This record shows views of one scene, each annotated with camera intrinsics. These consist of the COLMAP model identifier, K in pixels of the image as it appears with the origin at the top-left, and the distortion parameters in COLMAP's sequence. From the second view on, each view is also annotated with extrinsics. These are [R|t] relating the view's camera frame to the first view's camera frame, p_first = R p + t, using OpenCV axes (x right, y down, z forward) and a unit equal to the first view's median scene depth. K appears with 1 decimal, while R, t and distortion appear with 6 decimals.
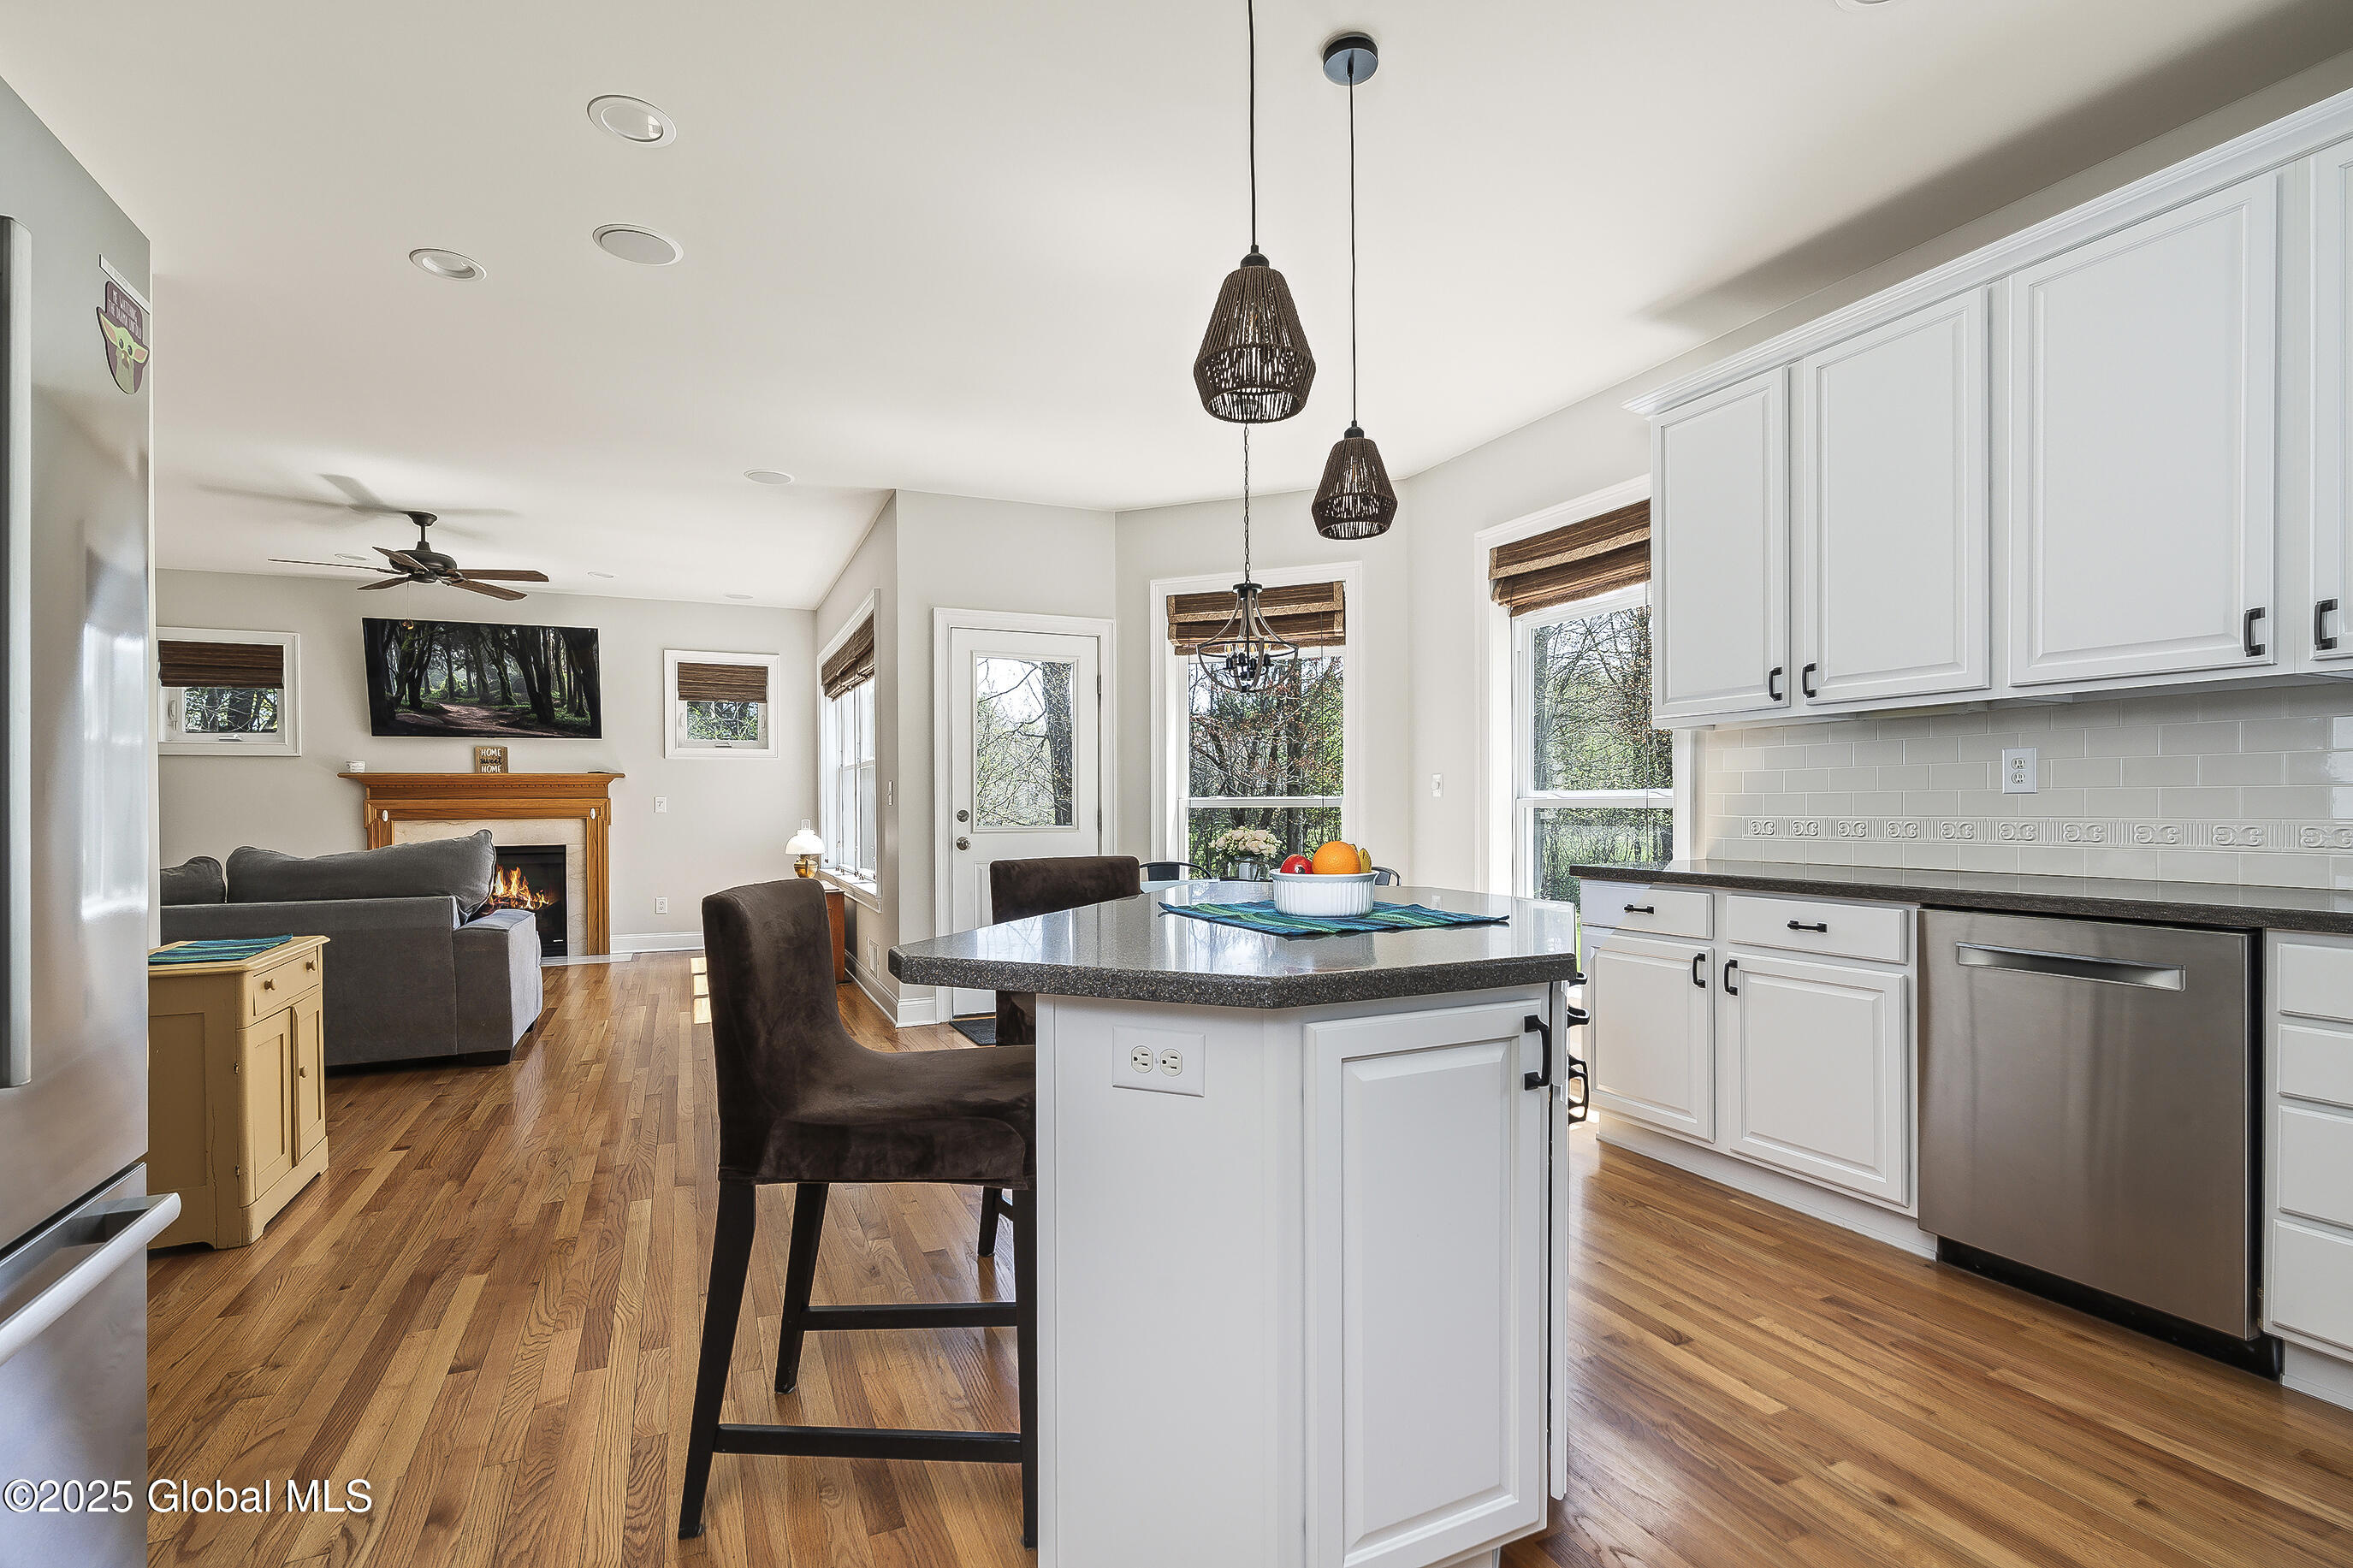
lens RADIAL K [[1077.5, 0, 1162.6], [0, 1077.5, 799.7], [0, 0, 1]] dist [-0.003073, -0.000163]
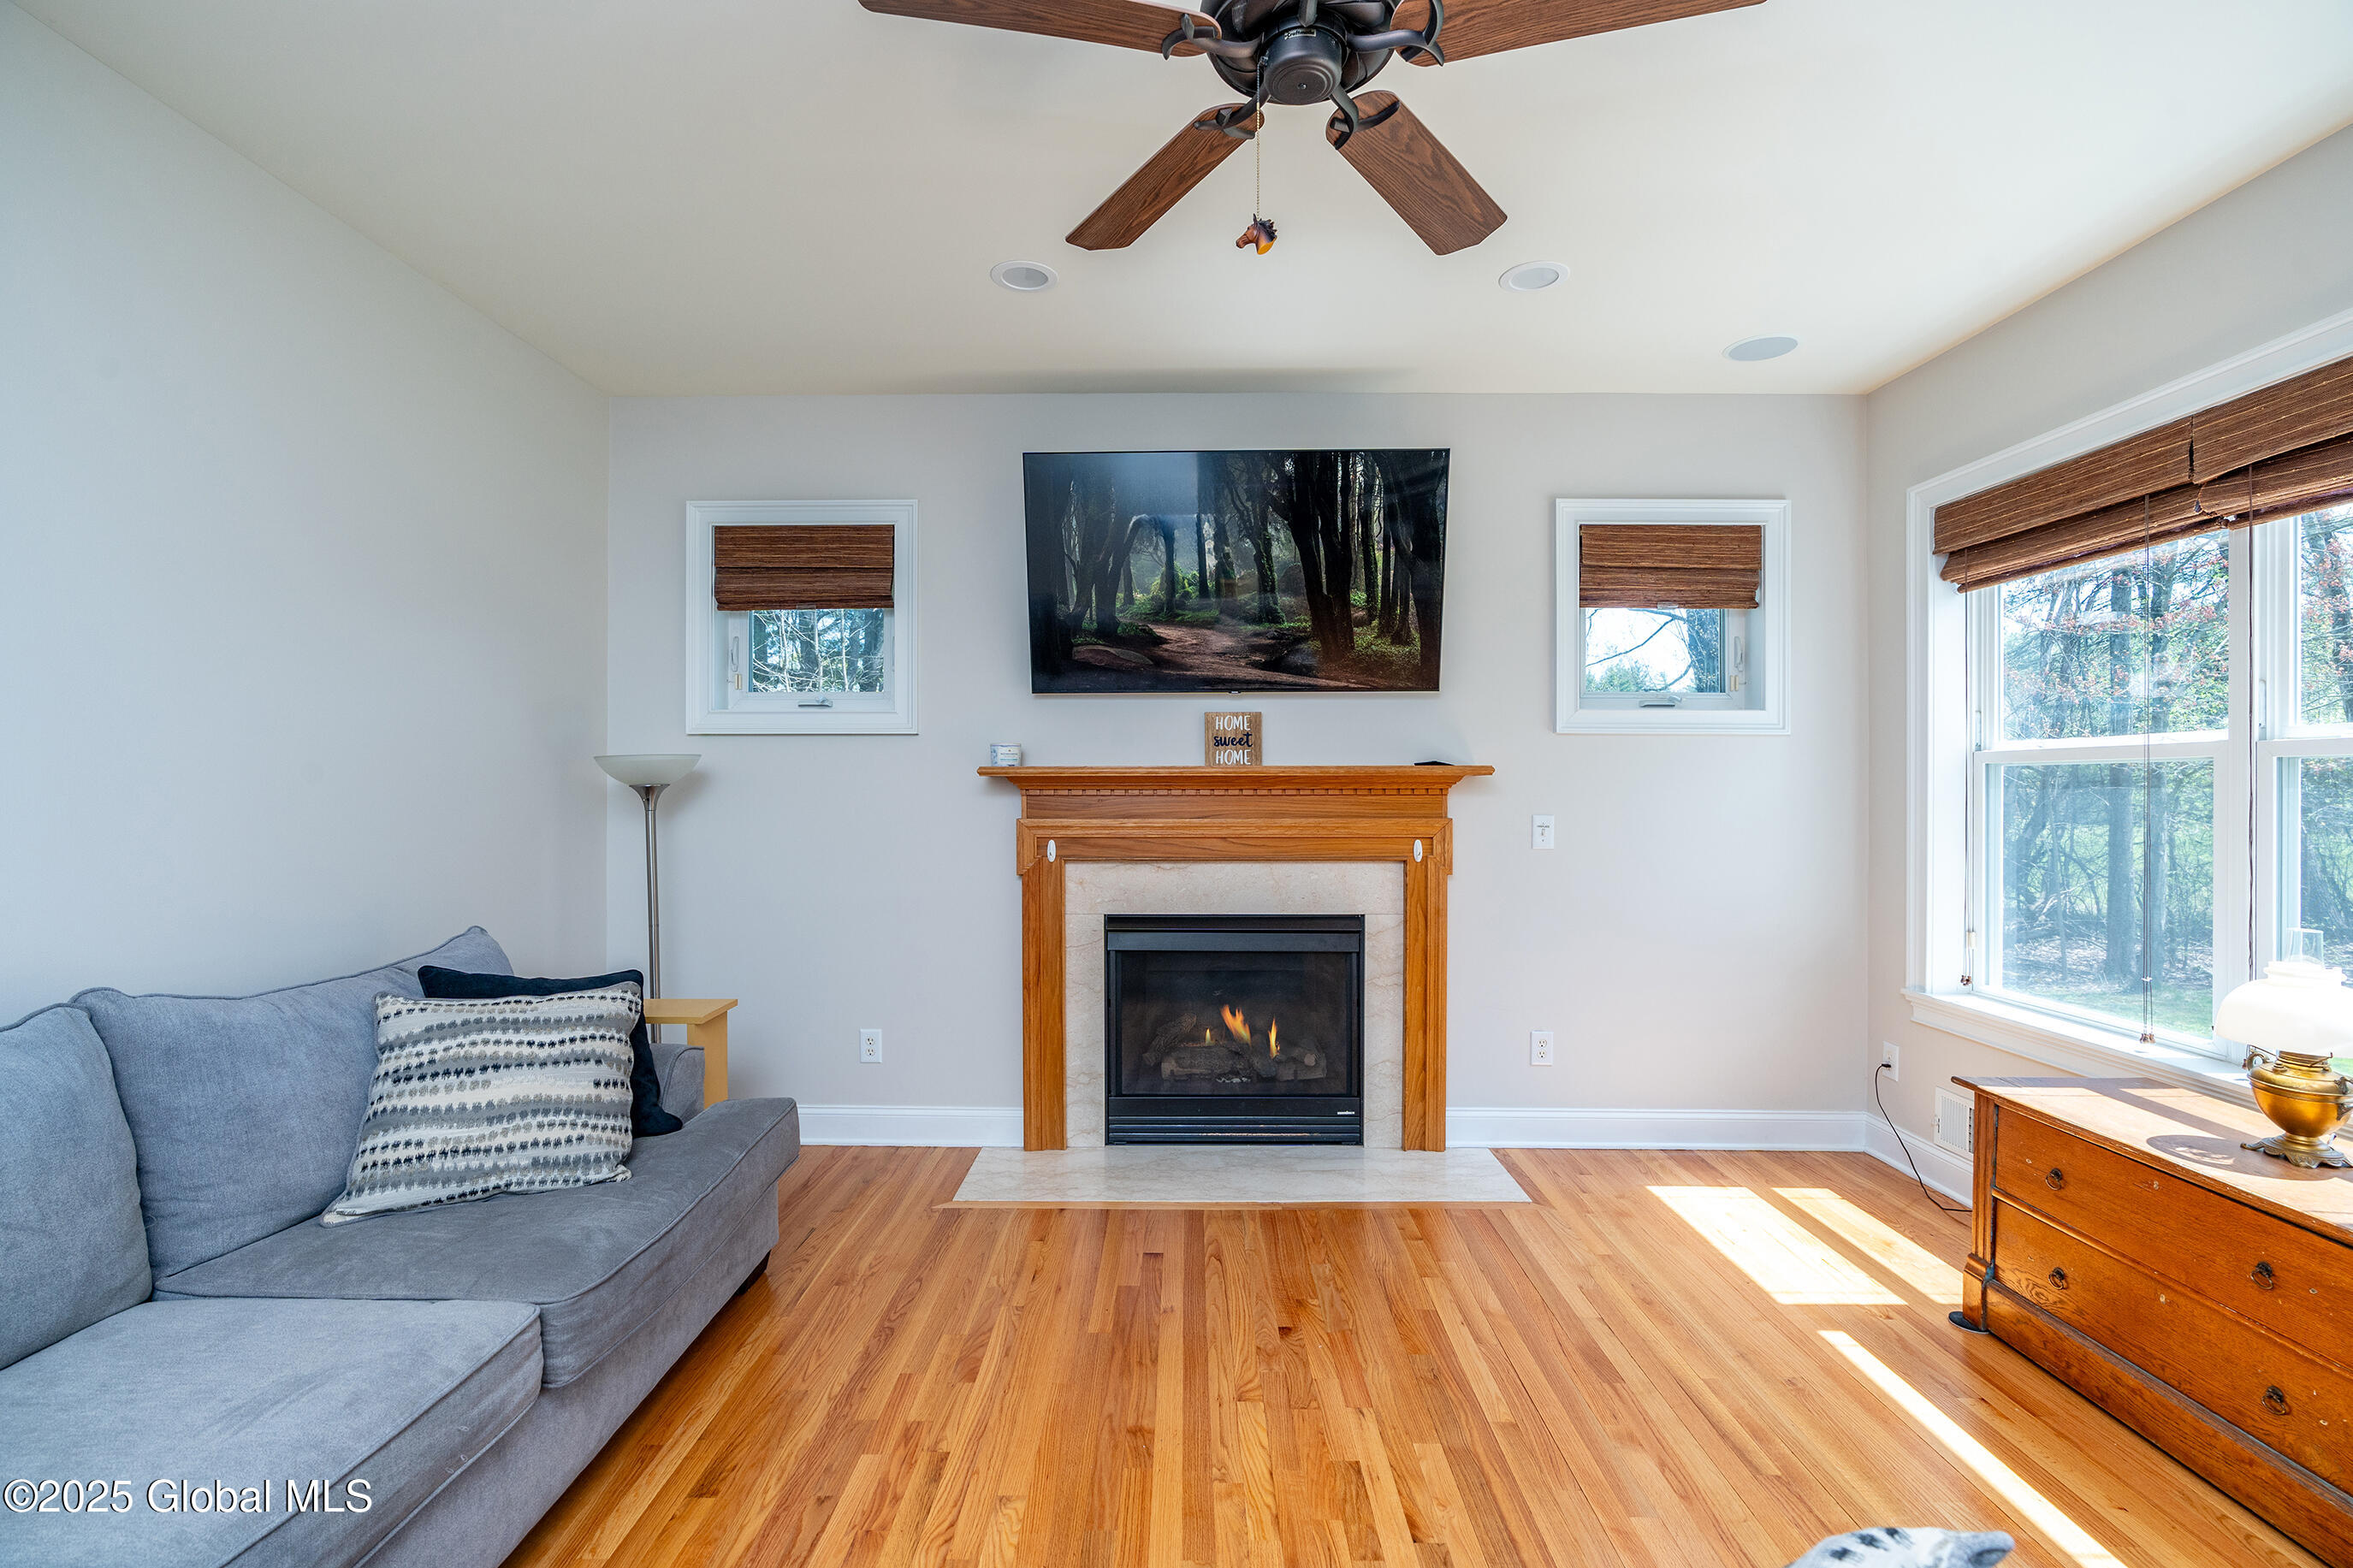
lens RADIAL K [[1051.0, 0, 1172.9], [0, 1051.0, 786.6], [0, 0, 1]] dist [-0.013052, 0.000800]
pose [[0.910888, 0.010725, -0.412513, -0.643700], [-0.006234, 0.999906, 0.012230, -0.029496], [0.412605, -0.008569, 0.910870, 0.787700]]
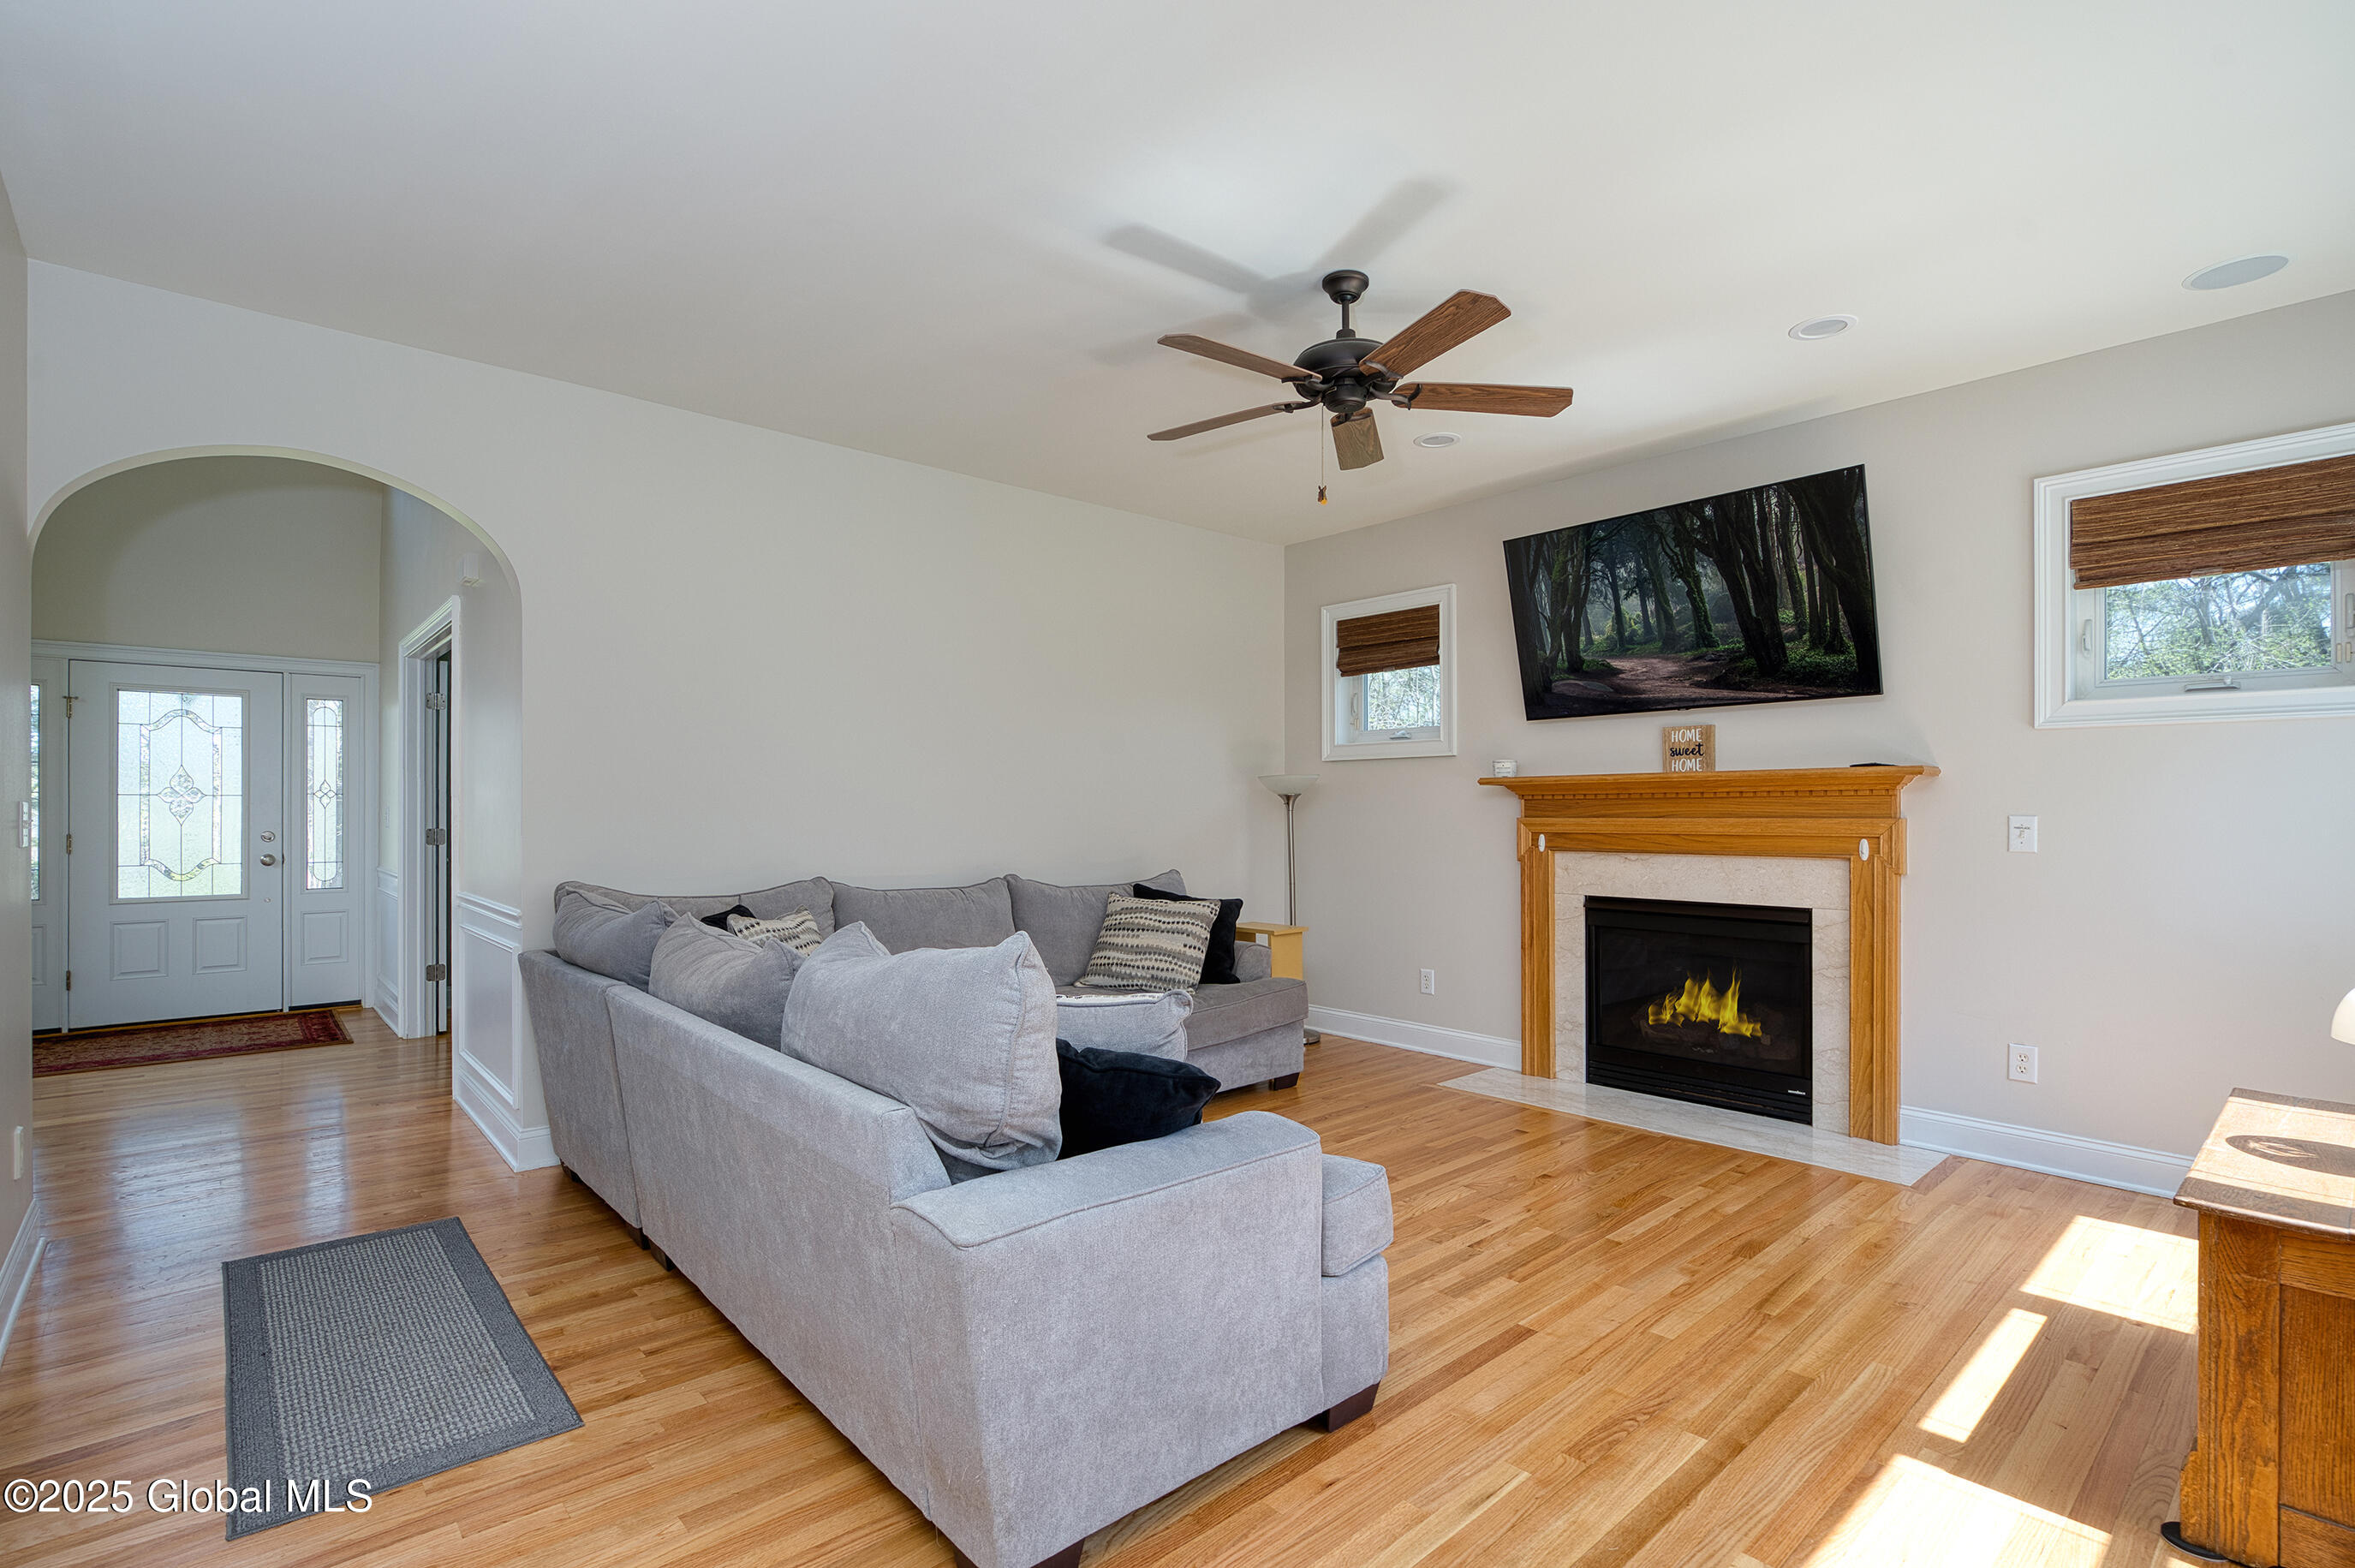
lens RADIAL K [[1107.5, 0, 1168.5], [0, 1107.5, 814.1], [0, 0, 1]] dist [-0.003696, 0.000003]
pose [[0.305949, 0.011020, -0.951984, -0.215905], [0.003870, 0.999910, 0.012818, -0.015984], [0.952040, -0.007606, 0.305879, 0.800454]]
